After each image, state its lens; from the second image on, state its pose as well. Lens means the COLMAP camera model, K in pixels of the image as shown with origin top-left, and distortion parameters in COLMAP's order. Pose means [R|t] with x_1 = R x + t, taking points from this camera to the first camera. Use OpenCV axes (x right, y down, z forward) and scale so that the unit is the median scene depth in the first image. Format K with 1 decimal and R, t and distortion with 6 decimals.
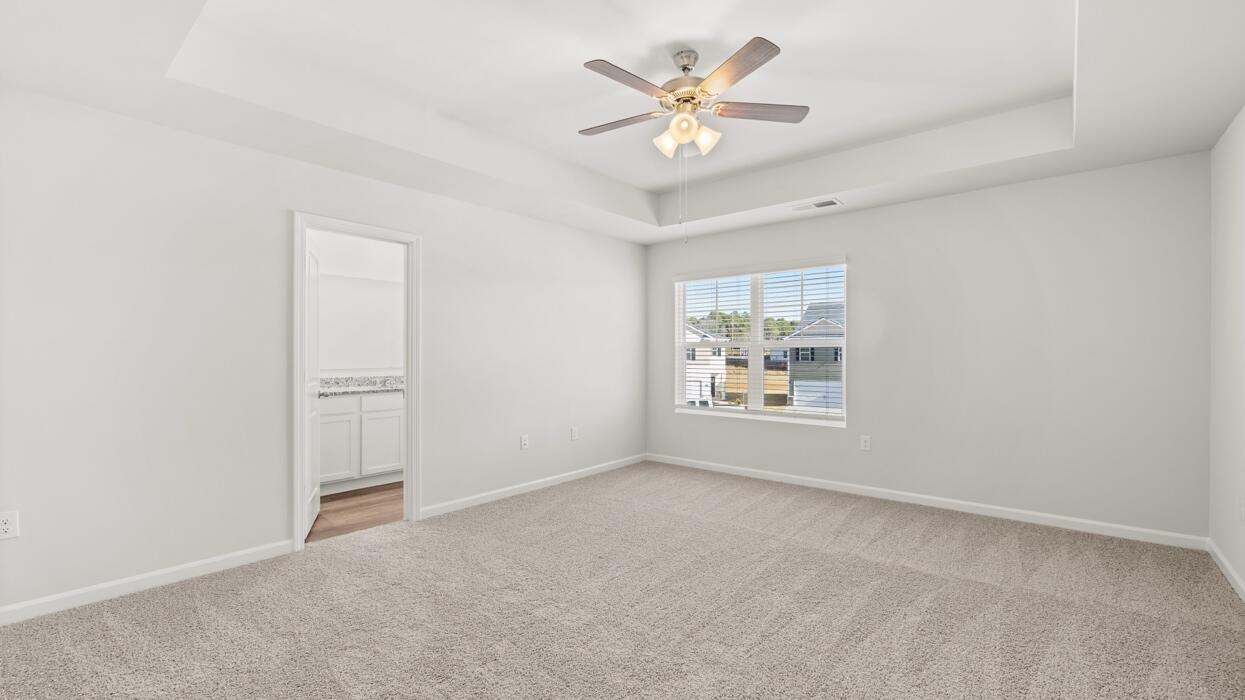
lens RADIAL K [[539.7, 0, 630.1], [0, 539.7, 354.2], [0, 0, 1]] dist [-0.002005, -0.000430]
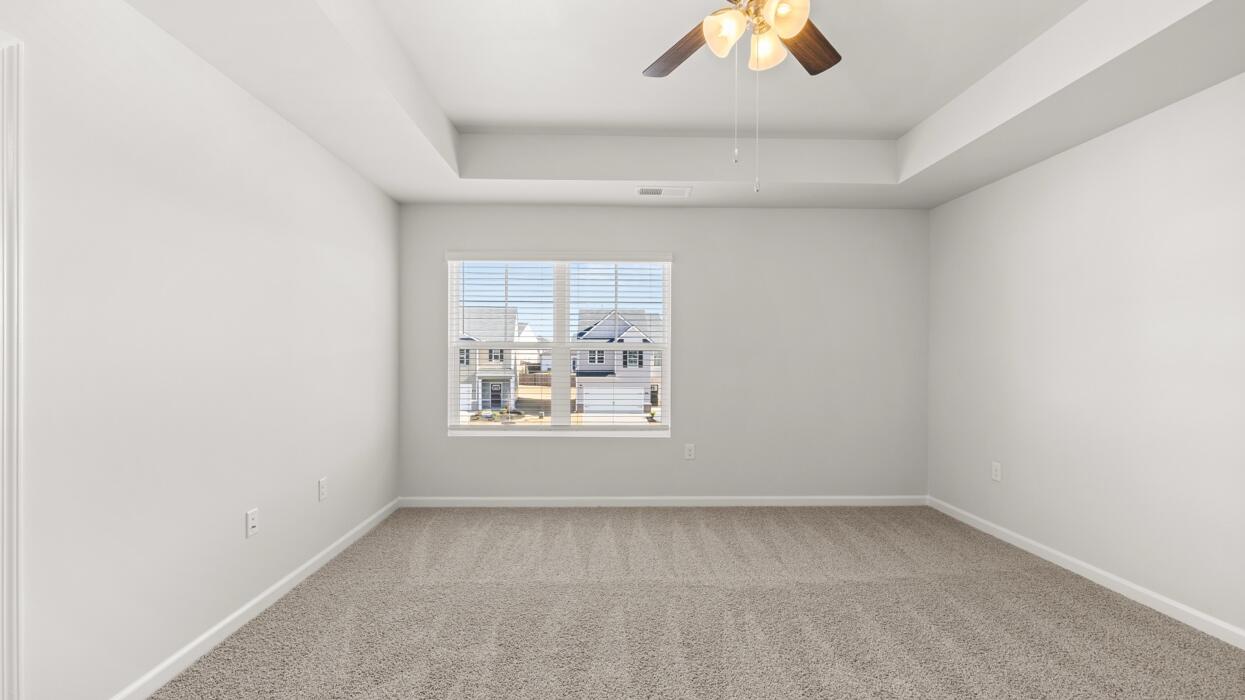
lens RADIAL K [[539.7, 0, 621.2], [0, 539.7, 362.5], [0, 0, 1]] dist [-0.002005, -0.000430]
pose [[0.749224, -0.010212, 0.662238, -0.288448], [-0.003621, 0.999803, 0.019514, -0.011154], [-0.662307, -0.017018, 0.749039, 0.367204]]
